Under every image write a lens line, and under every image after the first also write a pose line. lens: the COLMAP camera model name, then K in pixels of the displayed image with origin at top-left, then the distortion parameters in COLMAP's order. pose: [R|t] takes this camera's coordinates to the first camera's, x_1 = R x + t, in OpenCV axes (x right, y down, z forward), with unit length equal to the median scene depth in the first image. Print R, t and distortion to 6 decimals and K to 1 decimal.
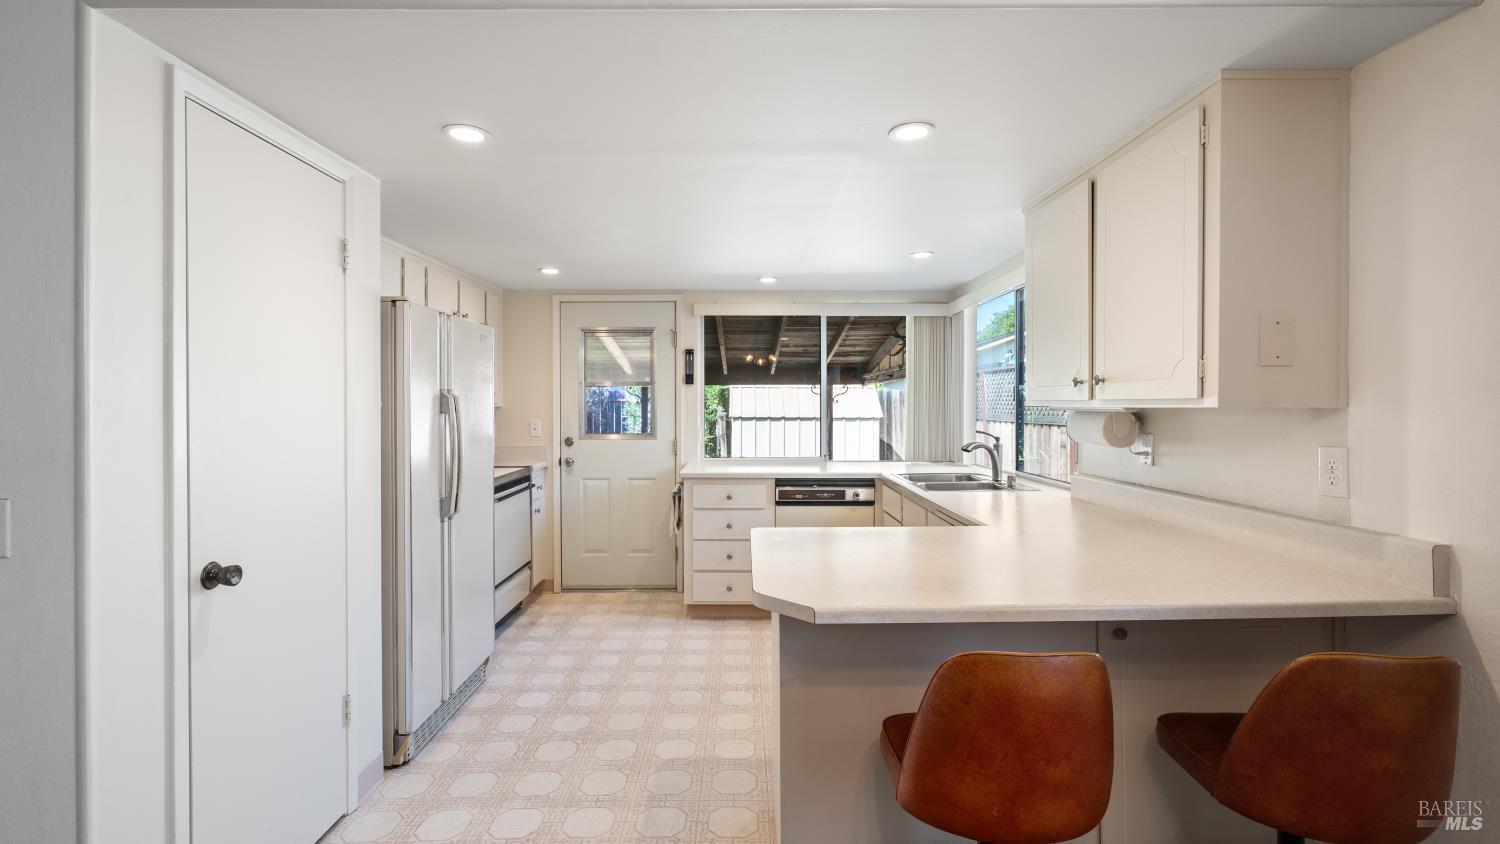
lens RADIAL K [[690.5, 0, 751.2], [0, 690.5, 407.8], [0, 0, 1]] dist [-0.068158, 0.026031]
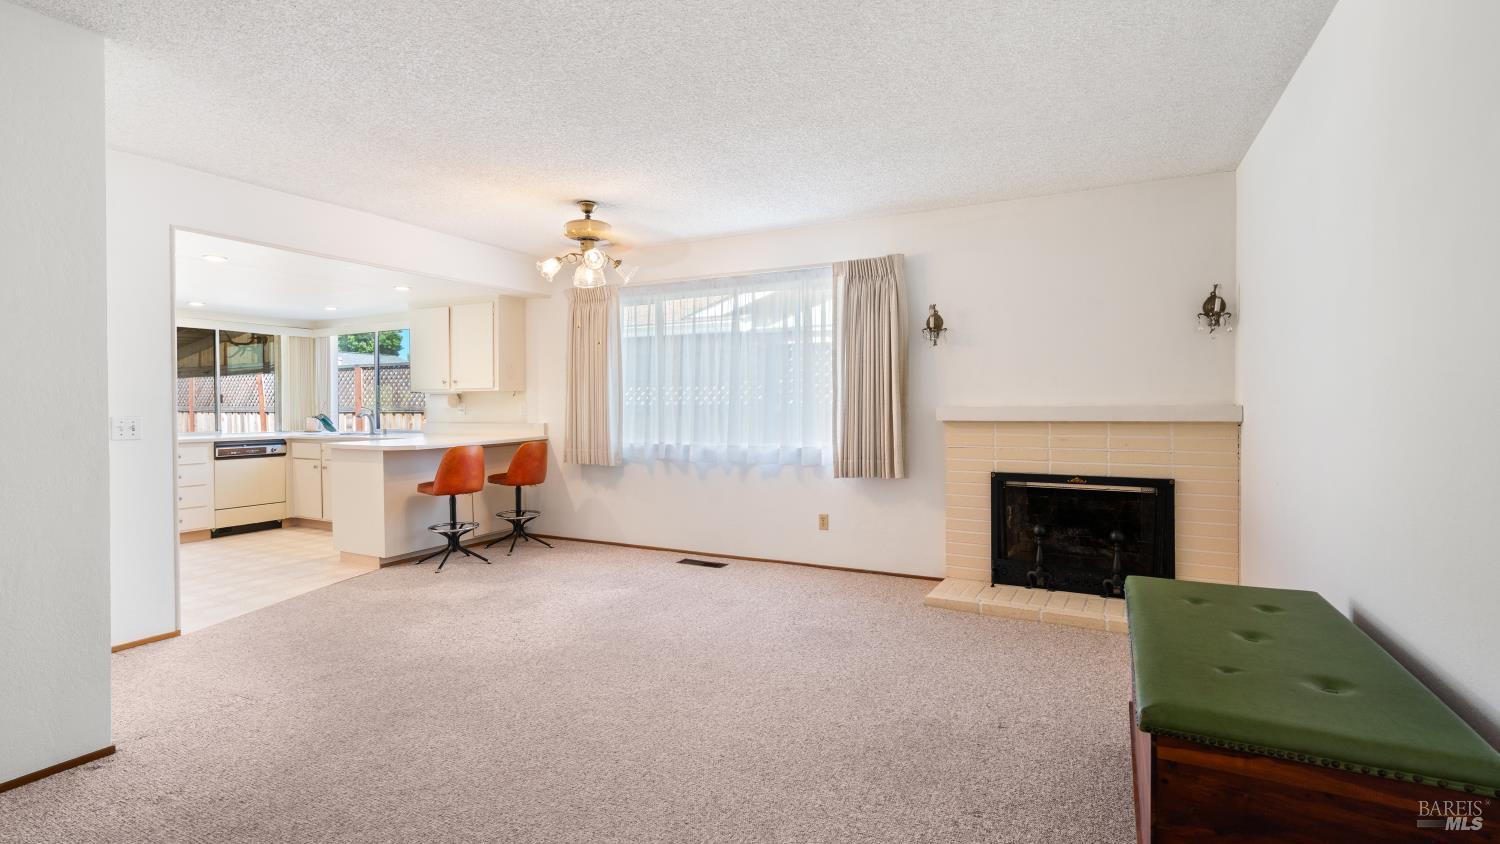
lens RADIAL K [[690.5, 0, 751.2], [0, 690.5, 407.8], [0, 0, 1]] dist [-0.068158, 0.026031]
pose [[0.475368, -0.007551, 0.879755, -0.684574], [0.008744, 0.999954, 0.003857, 0.033605], [-0.879744, 0.005859, 0.475412, -0.702603]]
